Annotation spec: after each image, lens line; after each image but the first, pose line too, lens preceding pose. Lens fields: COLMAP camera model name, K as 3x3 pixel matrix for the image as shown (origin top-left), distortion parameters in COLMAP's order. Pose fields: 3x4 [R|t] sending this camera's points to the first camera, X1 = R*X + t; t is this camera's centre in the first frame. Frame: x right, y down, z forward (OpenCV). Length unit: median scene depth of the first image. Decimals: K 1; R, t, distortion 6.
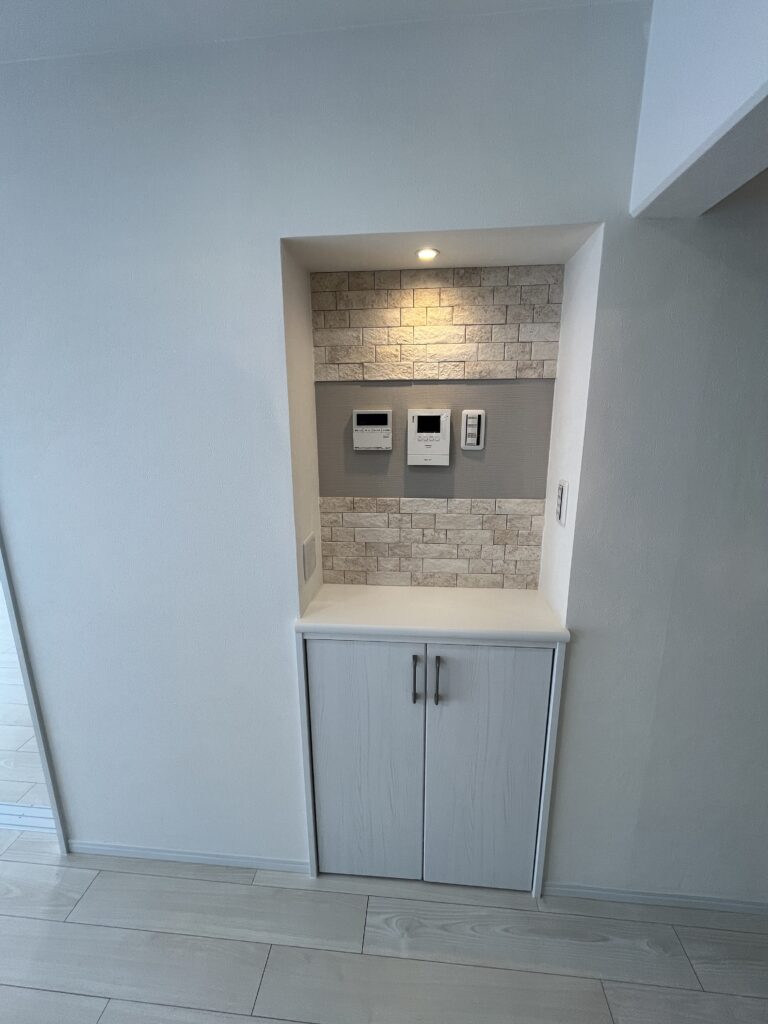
lens RADIAL K [[423.5, 0, 384.0], [0, 423.5, 512.0], [0, 0, 1]] dist [-0.002672, -0.000457]
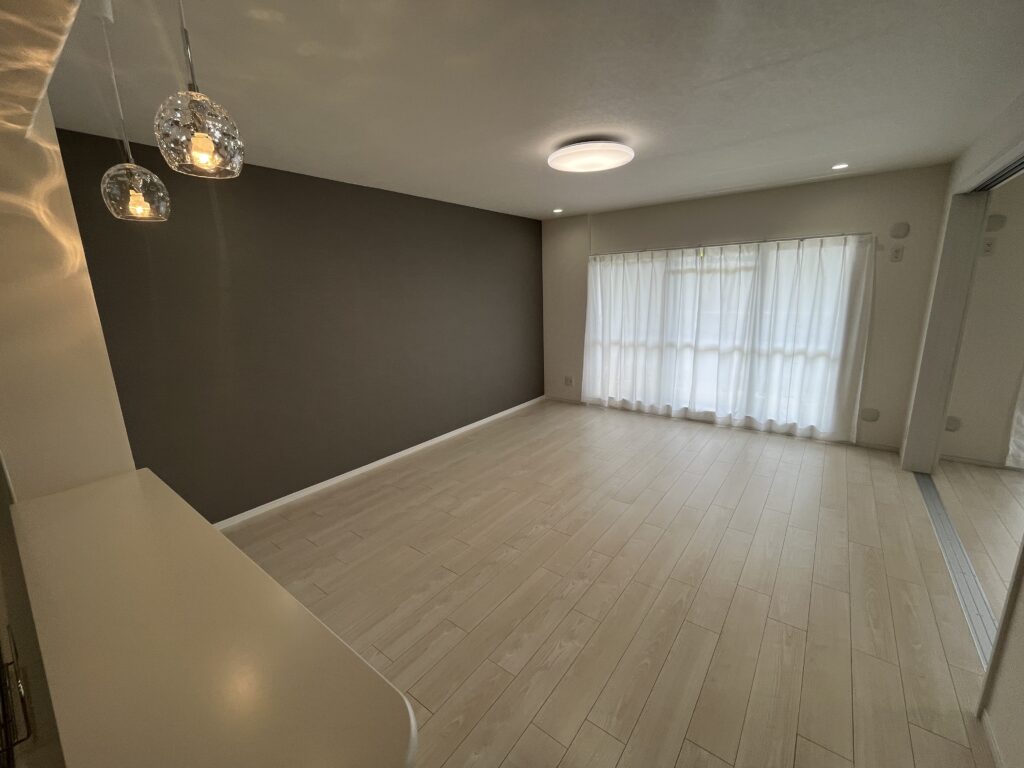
lens RADIAL K [[423.5, 0, 512.0], [0, 423.5, 384.0], [0, 0, 1]] dist [-0.002672, -0.000457]
pose [[-0.529894, 0.201155, -0.823862, 0.603976], [-0.162471, 0.929389, 0.331419, -0.072947], [0.832355, 0.309471, -0.459796, 0.398741]]
